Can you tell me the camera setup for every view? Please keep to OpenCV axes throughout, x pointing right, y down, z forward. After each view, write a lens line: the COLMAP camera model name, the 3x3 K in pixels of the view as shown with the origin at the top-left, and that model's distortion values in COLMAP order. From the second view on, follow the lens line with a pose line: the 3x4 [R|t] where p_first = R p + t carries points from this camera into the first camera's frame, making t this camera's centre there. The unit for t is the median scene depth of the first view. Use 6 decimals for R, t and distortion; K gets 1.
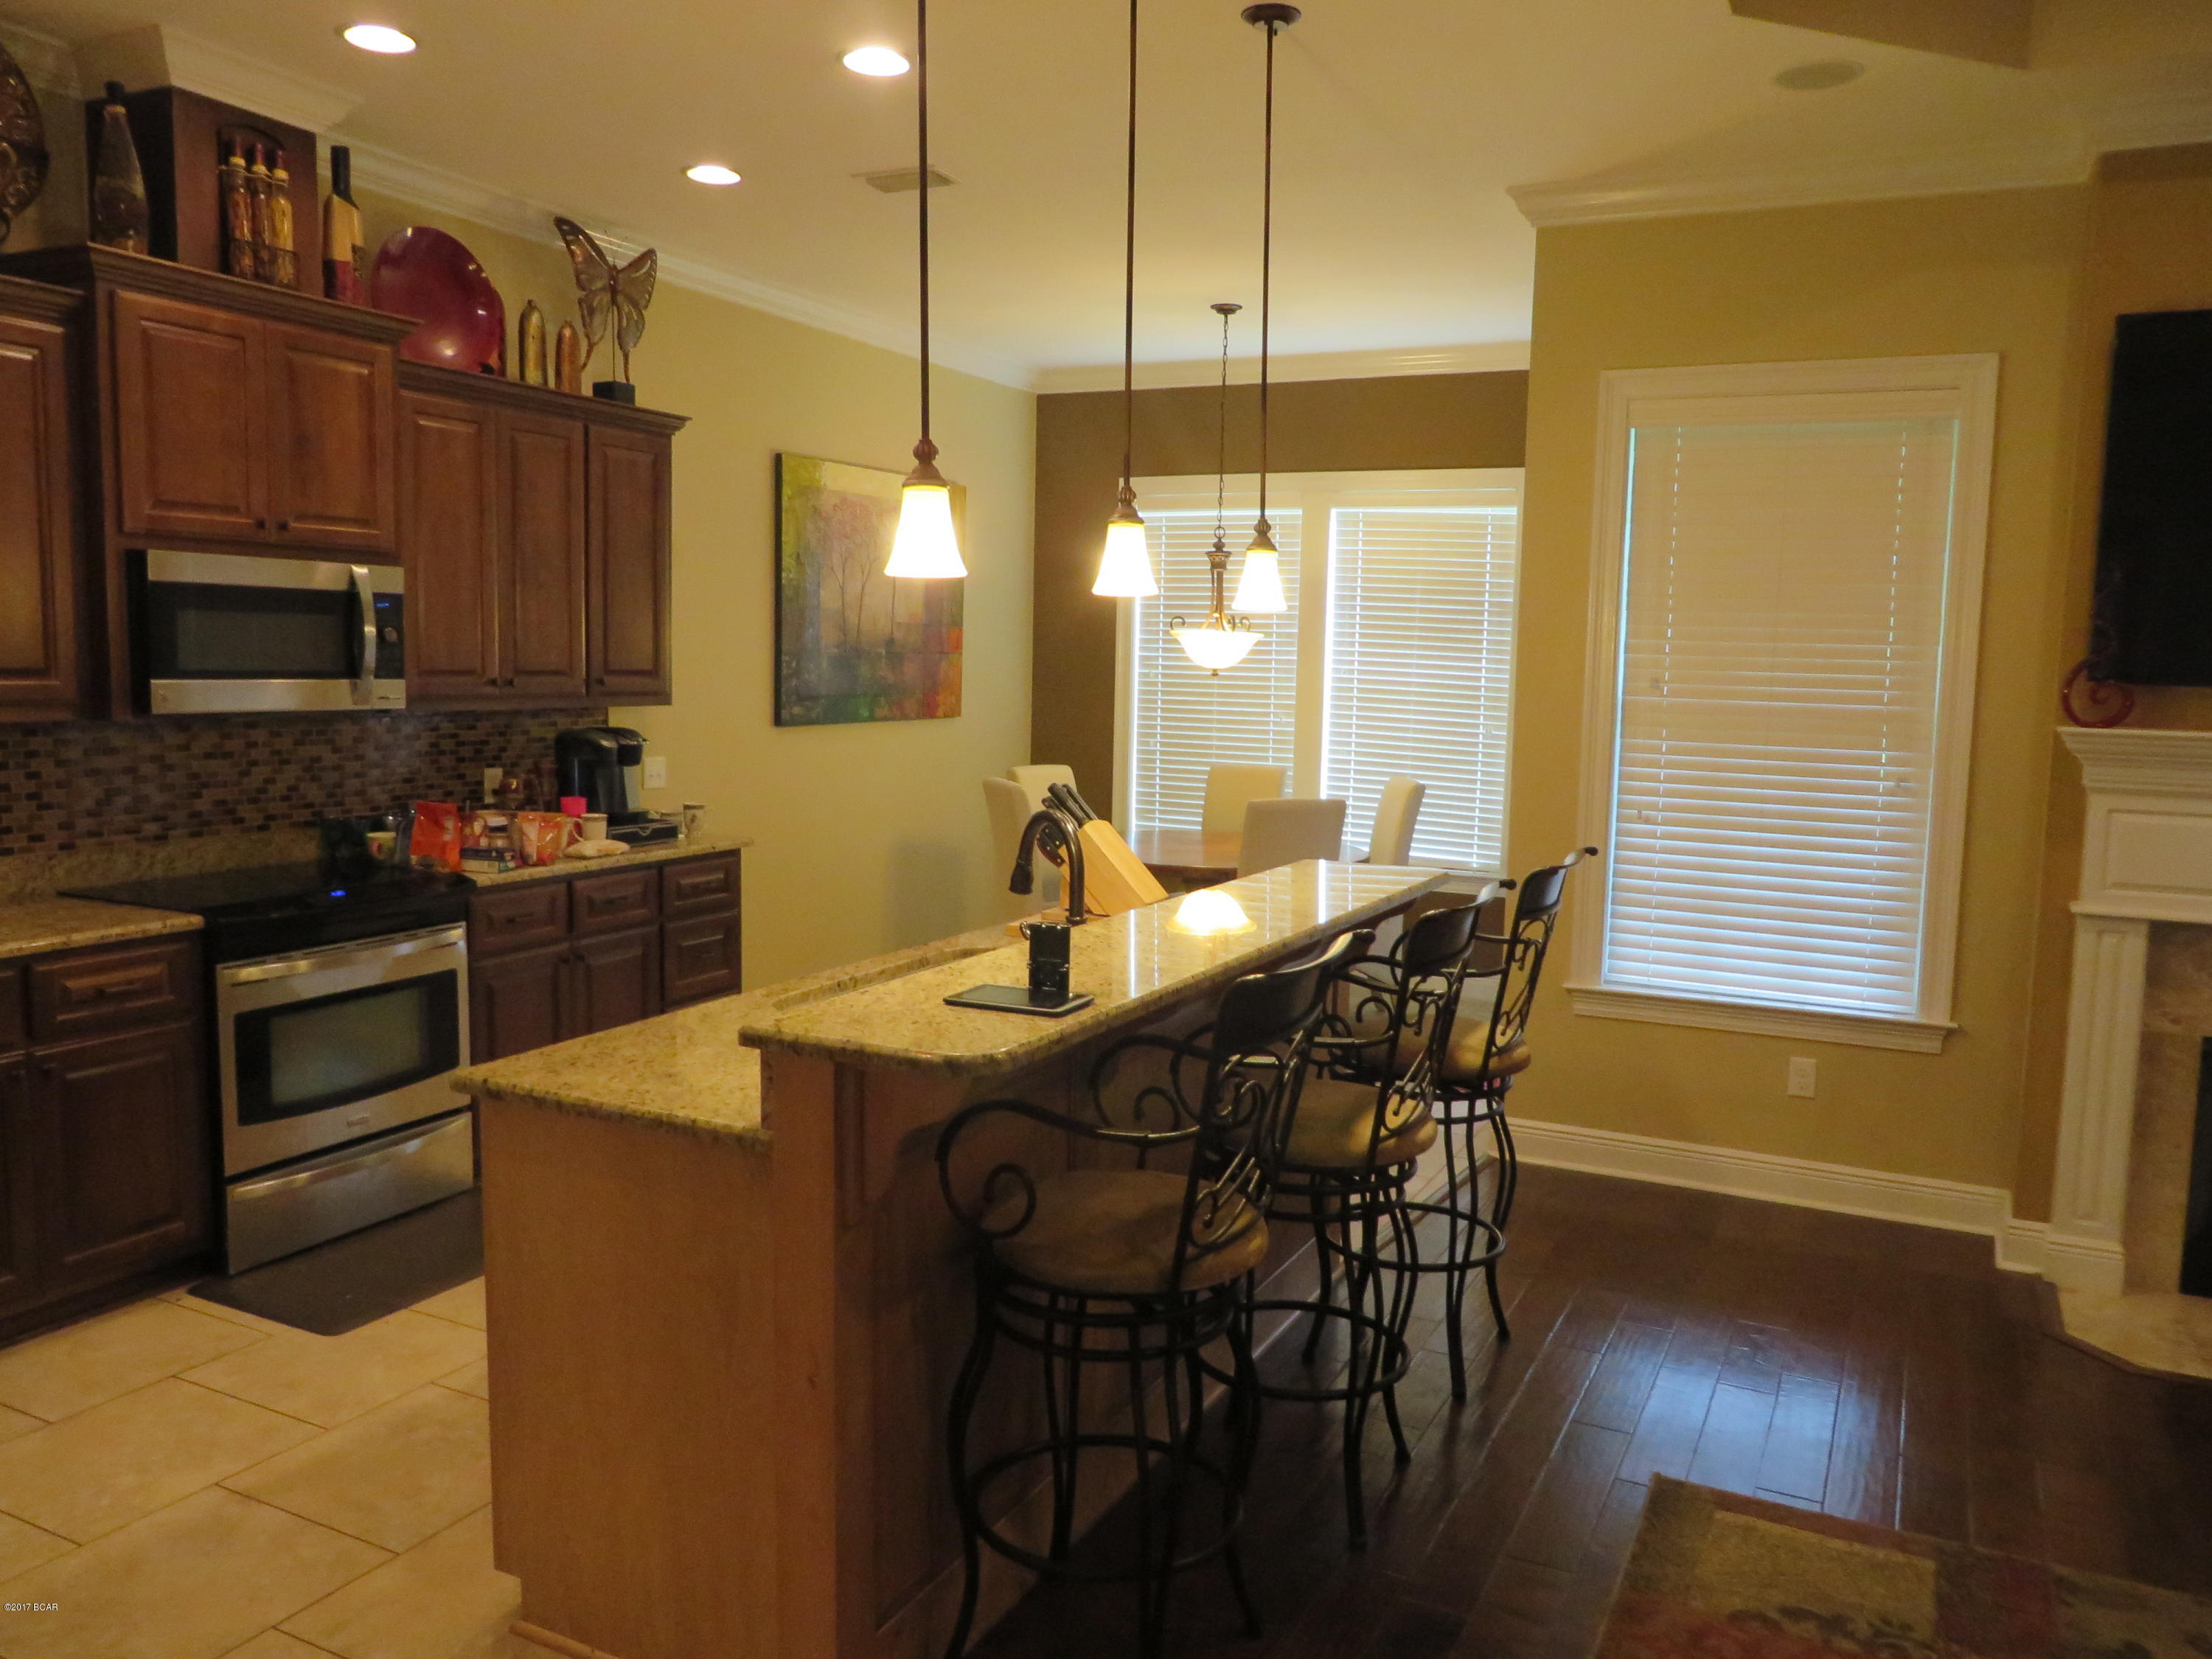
lens RADIAL K [[1647.0, 0, 1108.9], [0, 1647.0, 831.4], [0, 0, 1]] dist [-0.021028, 0.008096]
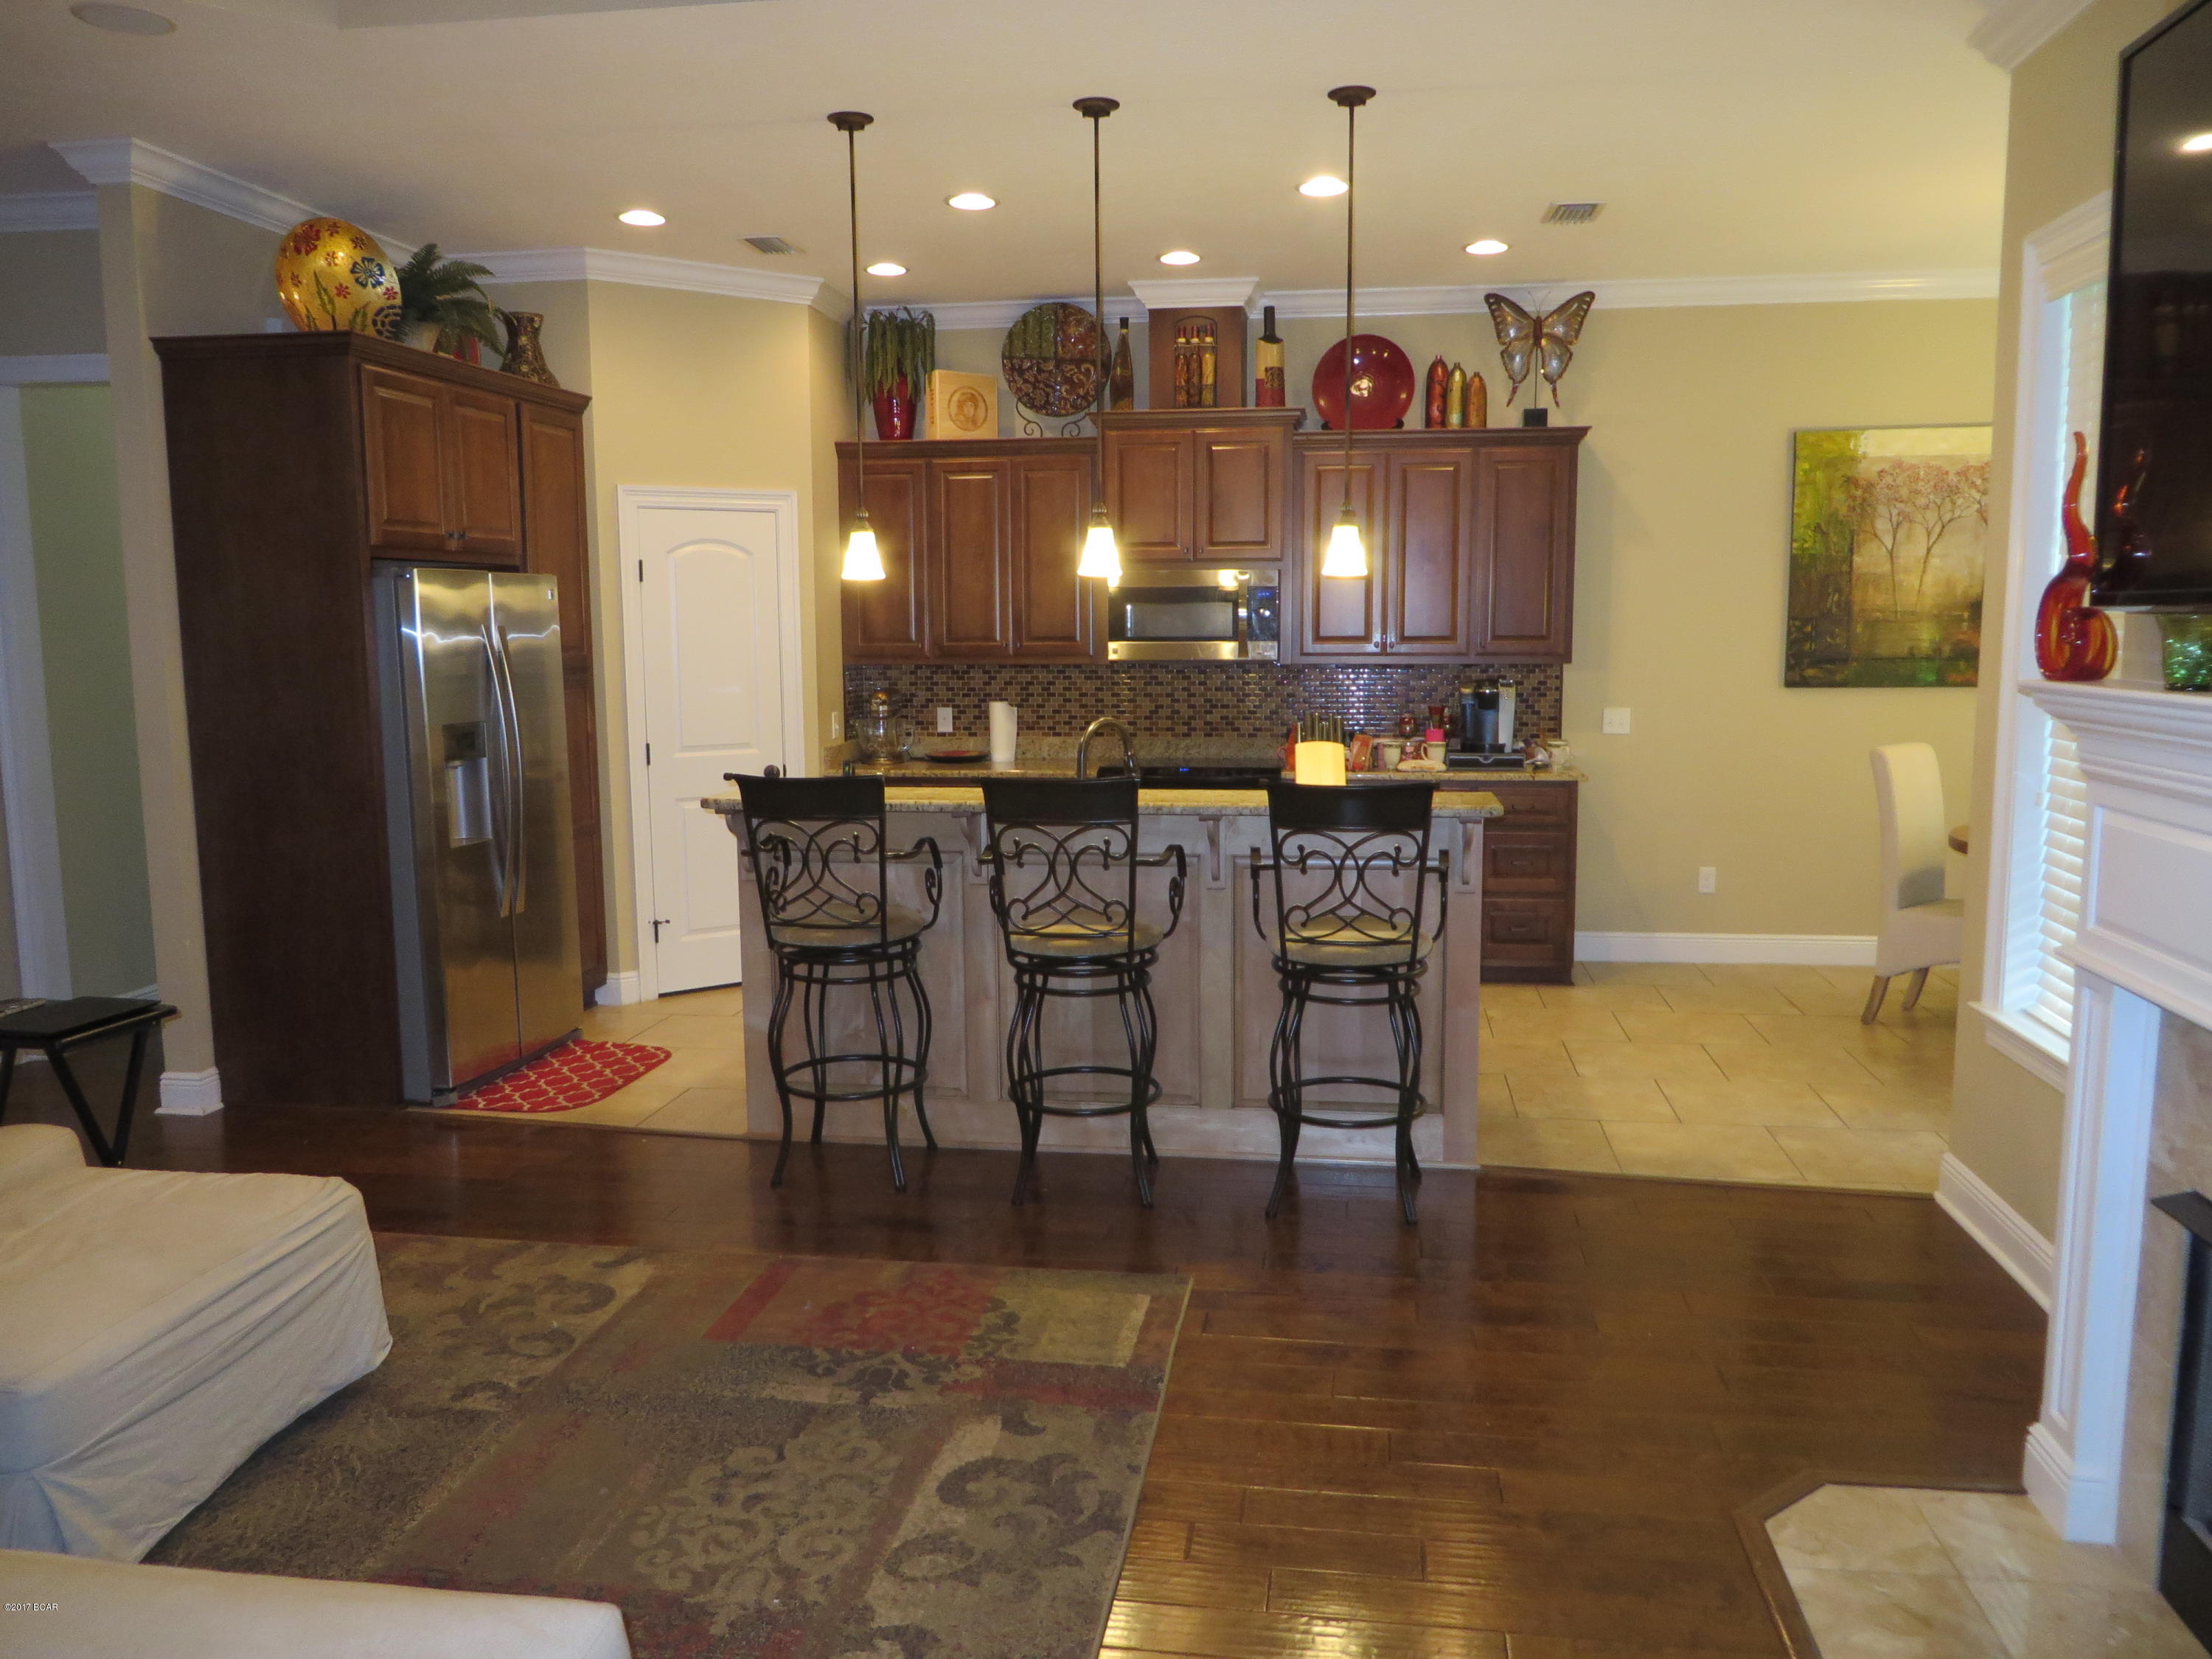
lens RADIAL K [[1647.0, 0, 1112.9], [0, 1647.0, 822.2], [0, 0, 1]] dist [-0.021028, 0.008096]
pose [[0.306568, 0.091620, -0.947429, 0.919548], [-0.088285, 0.993803, 0.067537, -0.013487], [0.947746, 0.062939, 0.312757, 0.343825]]
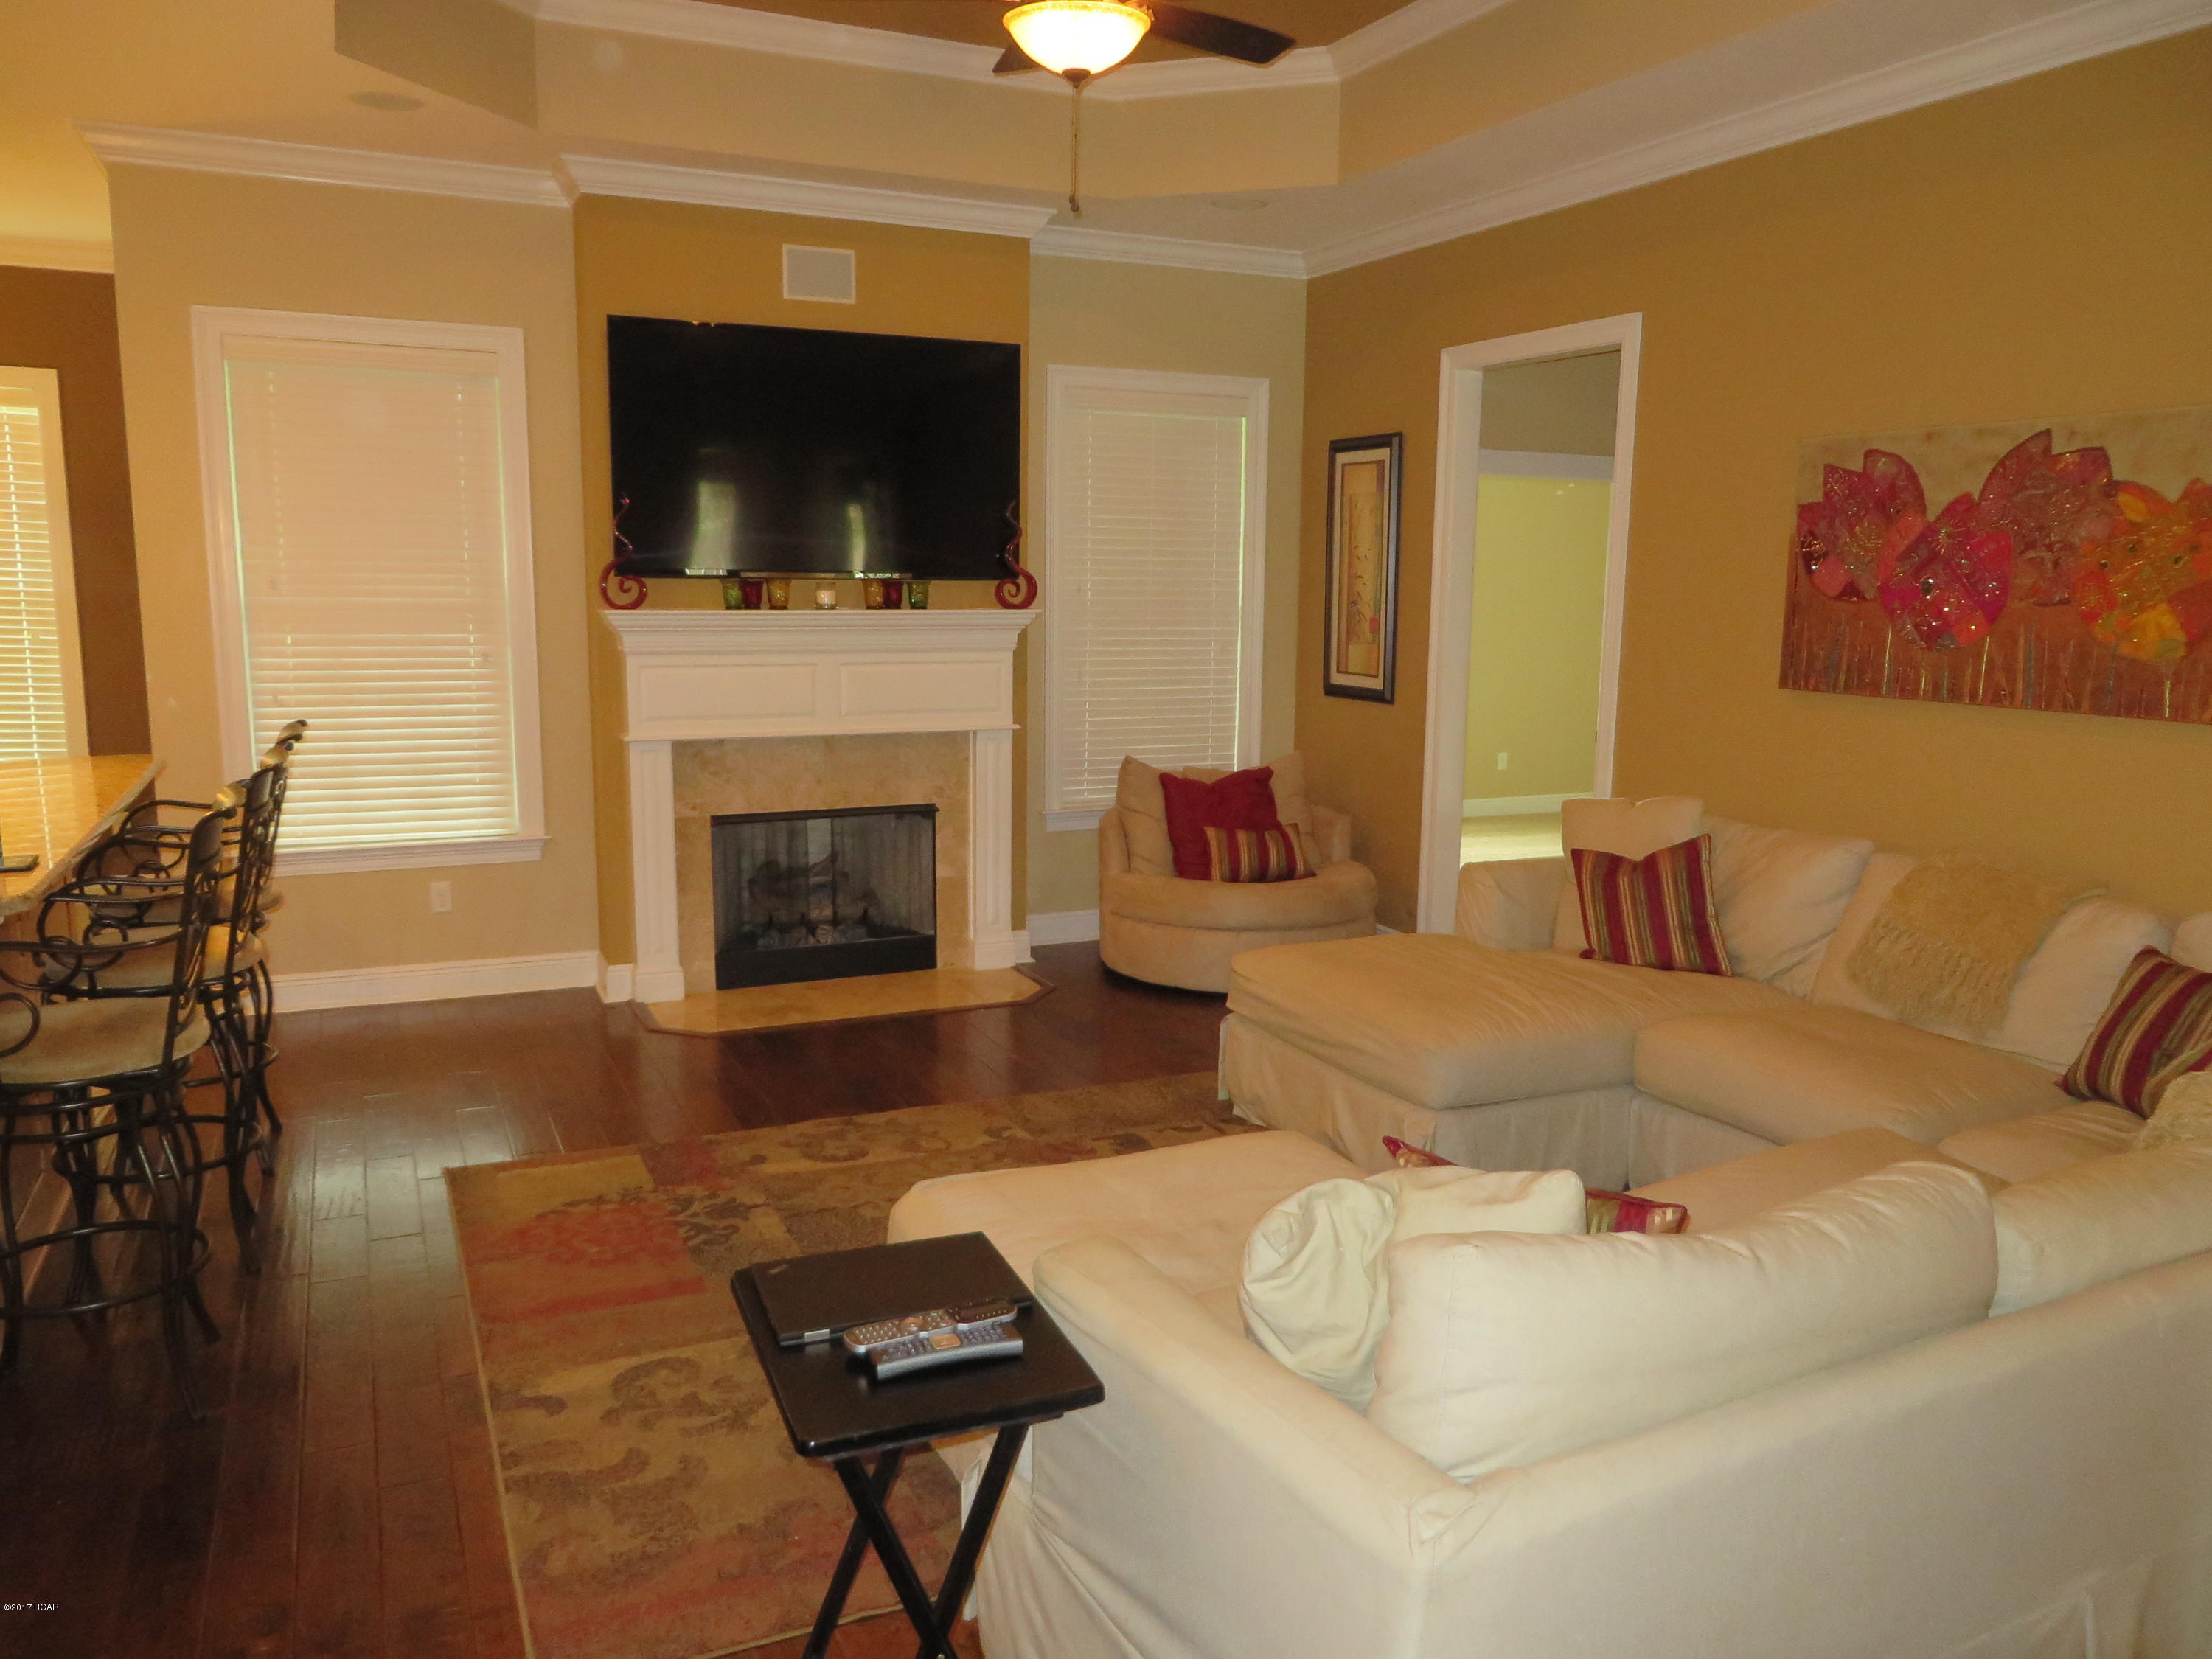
lens RADIAL K [[1647.0, 0, 1123.2], [0, 1647.0, 835.6], [0, 0, 1]] dist [-0.021028, 0.008096]
pose [[0.618080, -0.139252, 0.773683, -0.214568], [0.086181, 0.990257, 0.109384, 0.010159], [-0.781377, -0.000931, 0.624059, -0.188519]]
